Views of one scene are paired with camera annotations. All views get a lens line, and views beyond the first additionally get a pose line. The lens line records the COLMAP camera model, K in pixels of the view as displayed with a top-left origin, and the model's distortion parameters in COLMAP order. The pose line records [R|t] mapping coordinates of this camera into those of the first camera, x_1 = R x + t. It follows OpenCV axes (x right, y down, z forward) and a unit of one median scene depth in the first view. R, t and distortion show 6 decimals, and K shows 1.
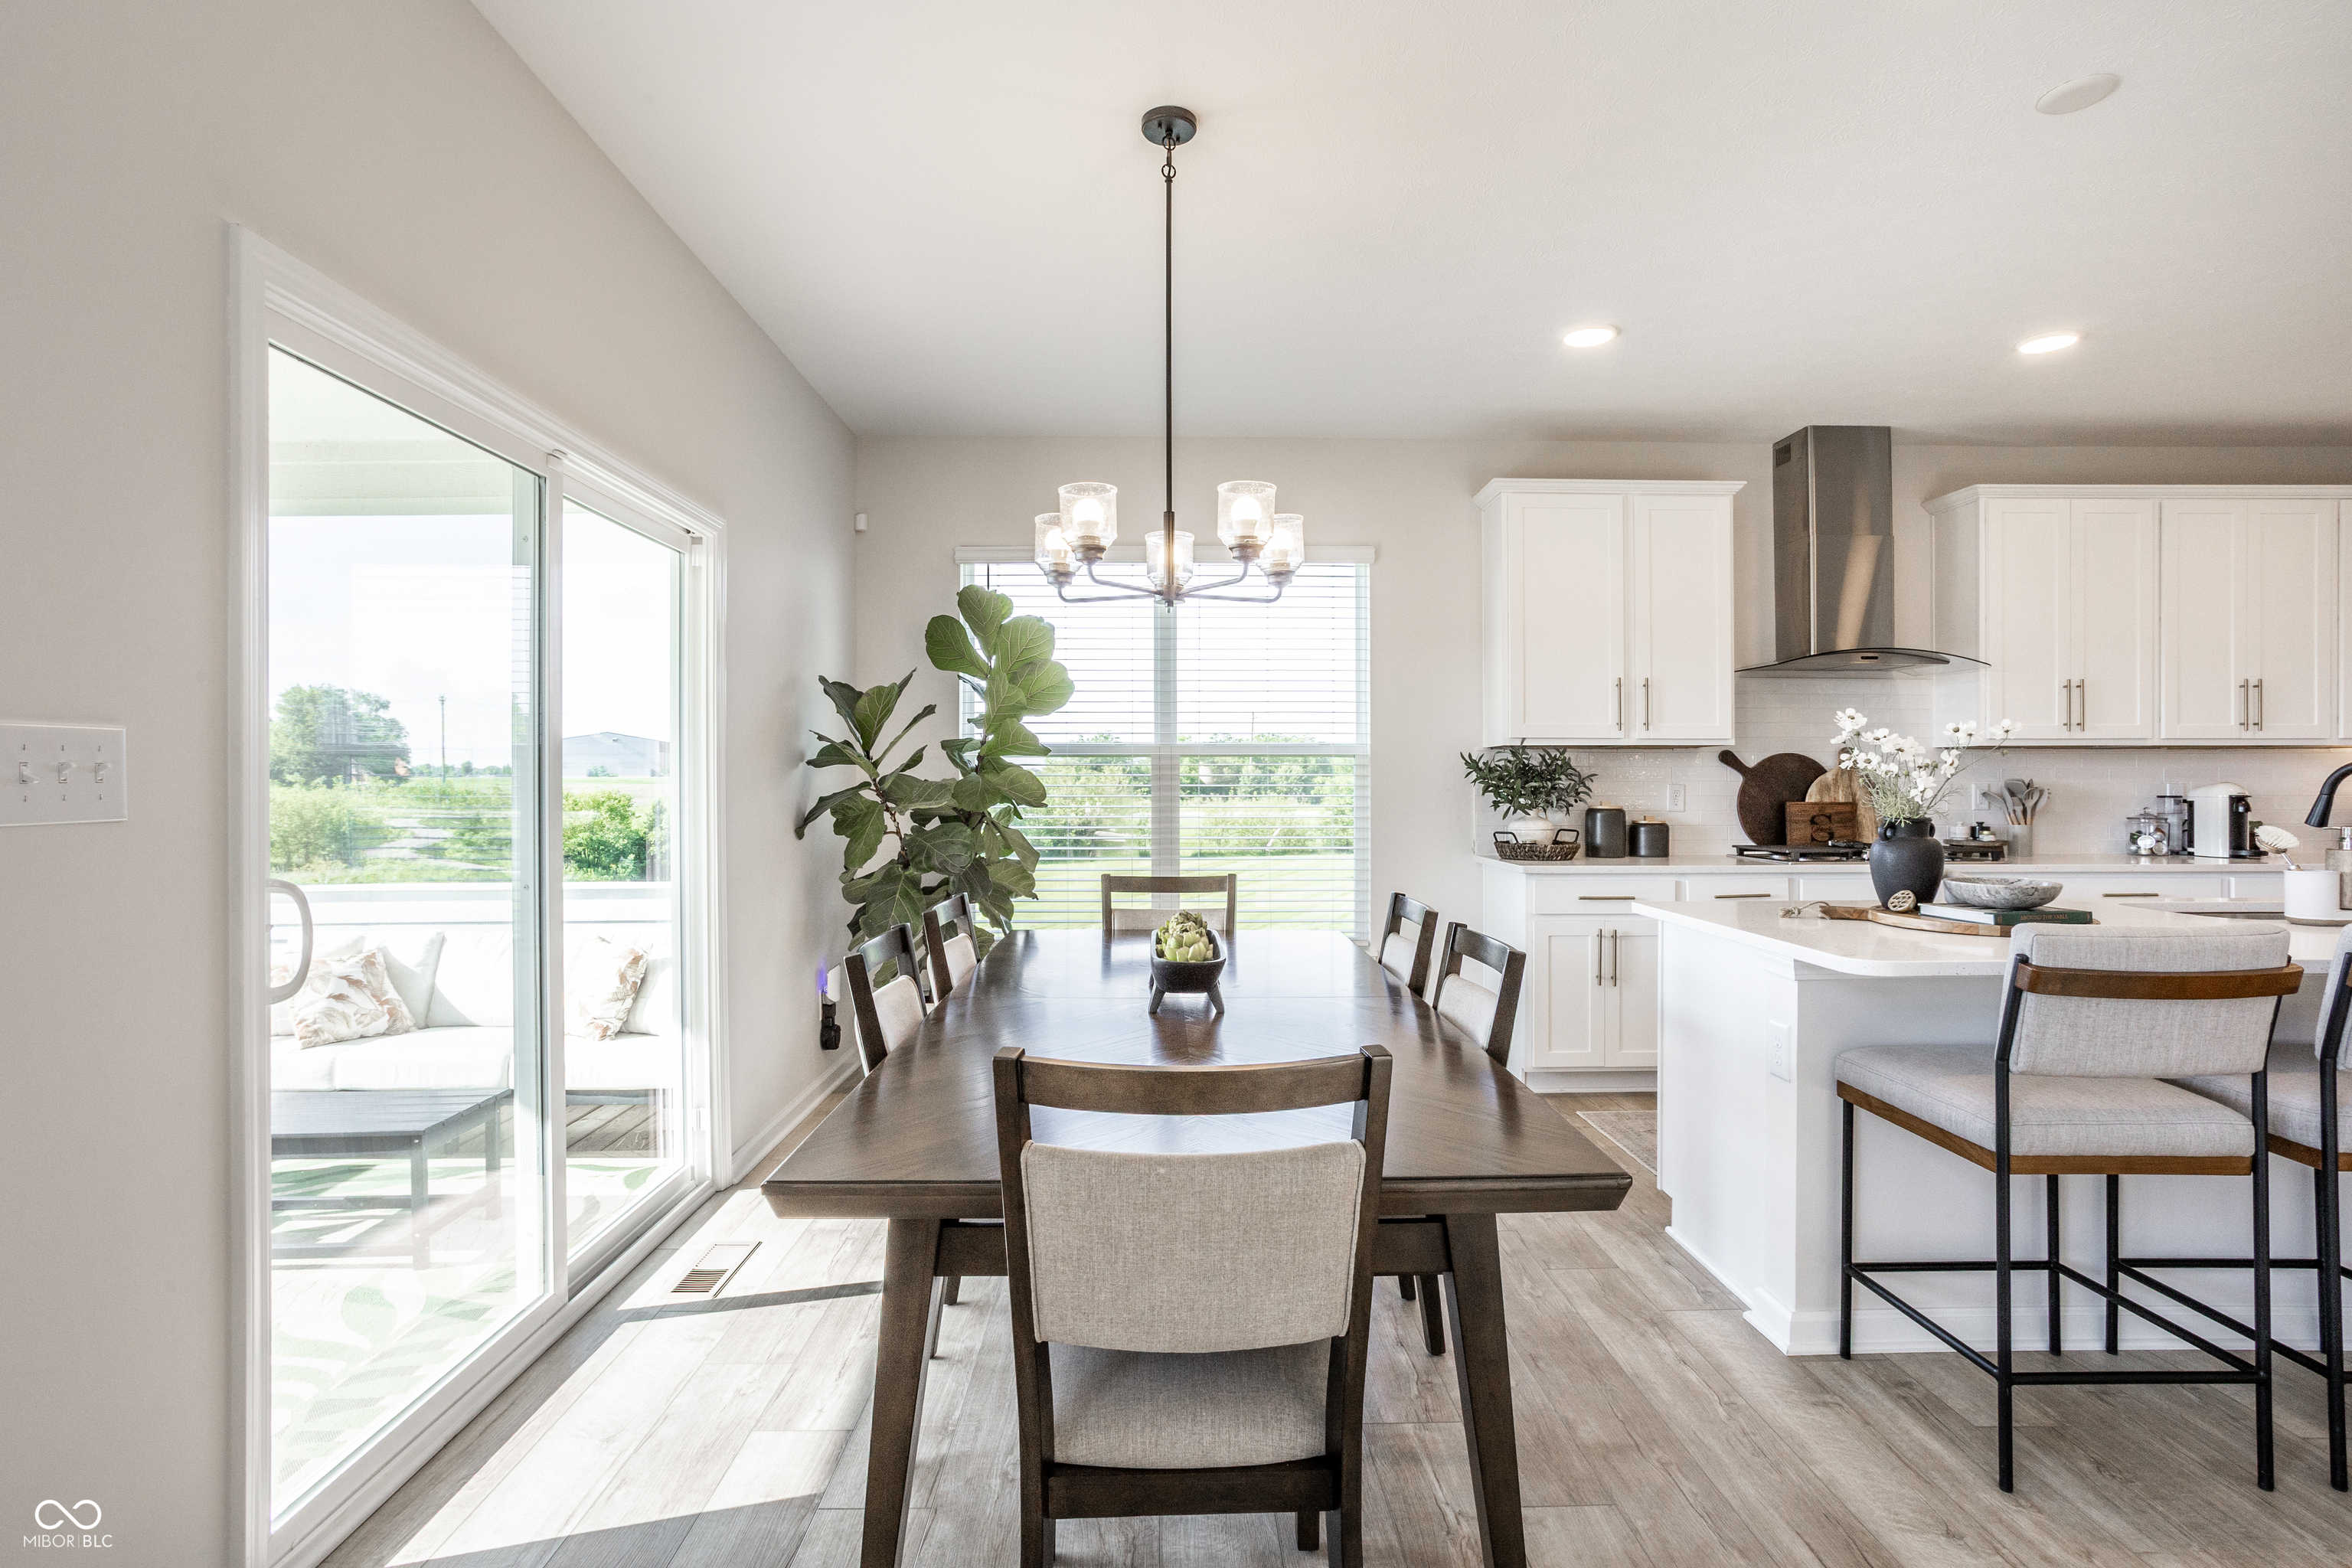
lens RADIAL K [[1142.3, 0, 1193.7], [0, 1142.3, 779.9], [0, 0, 1]] dist [-0.060413, 0.033379]
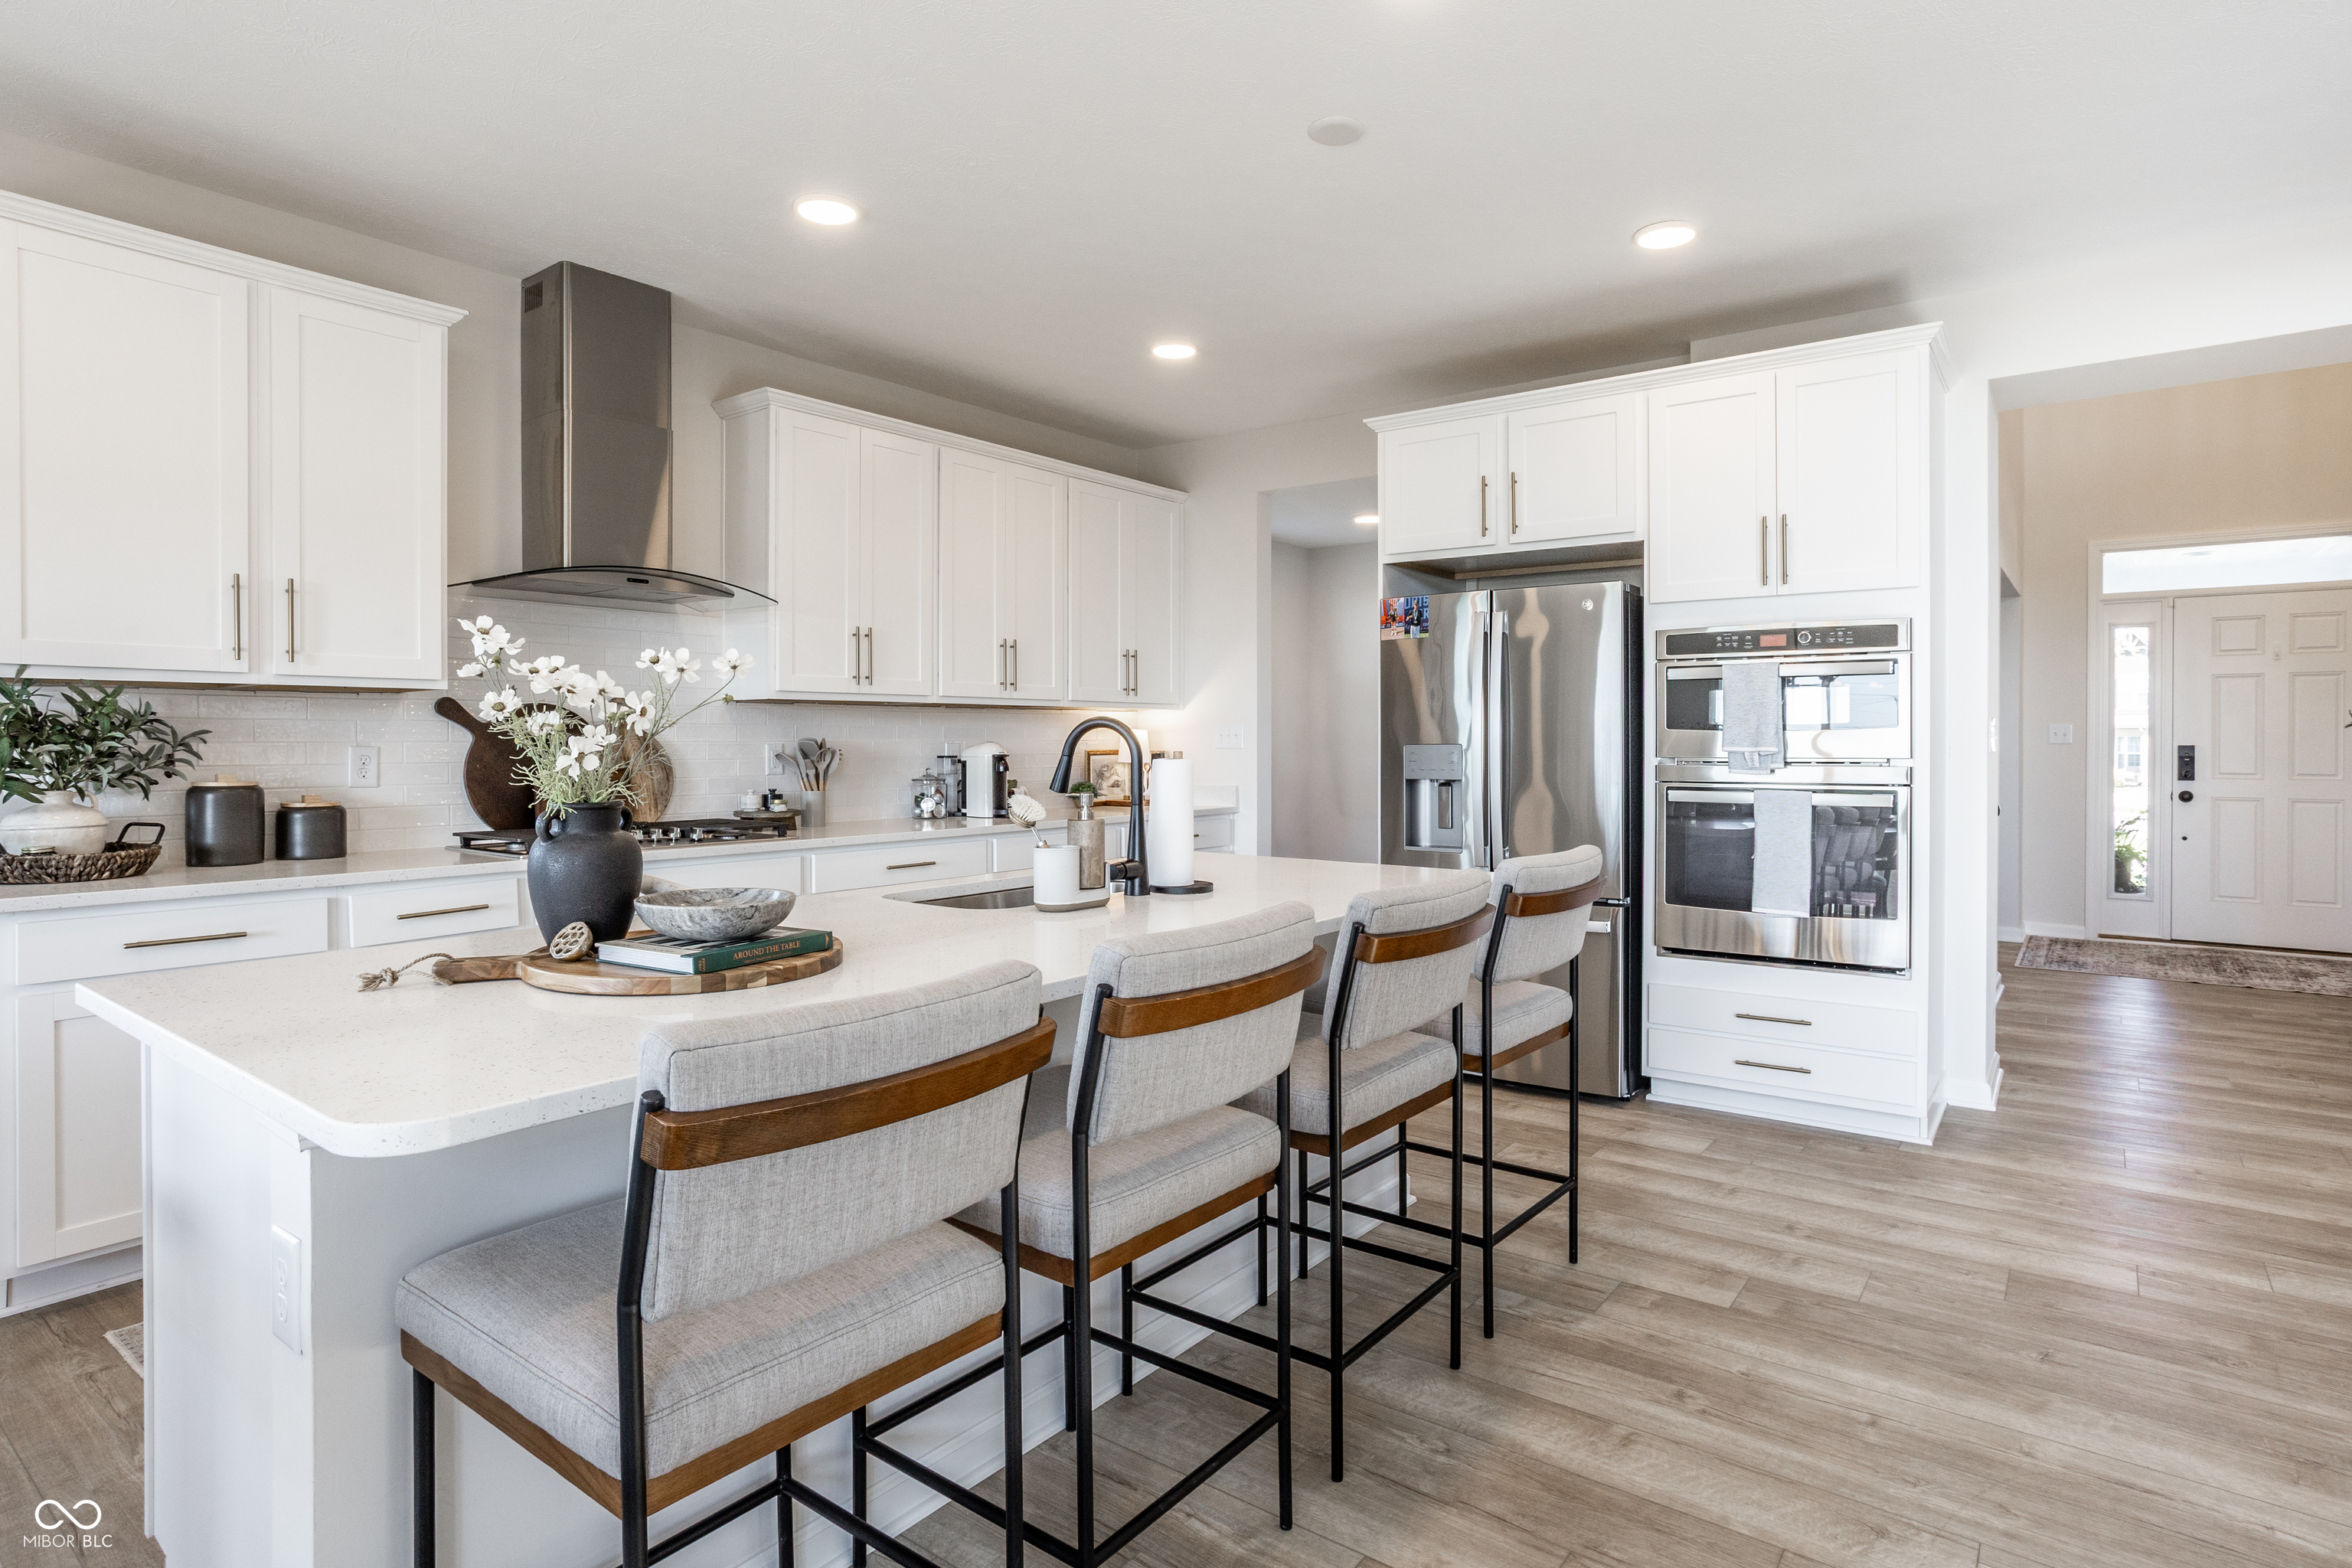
lens RADIAL K [[1209.8, 0, 1120.5], [0, 1209.8, 743.1], [0, 0, 1]] dist [-0.021019, 0.000553]
pose [[0.659897, -0.002651, 0.751351, 0.199910], [0.000758, 0.999996, 0.002863, 0.000210], [-0.751356, -0.001320, 0.659896, 0.205671]]
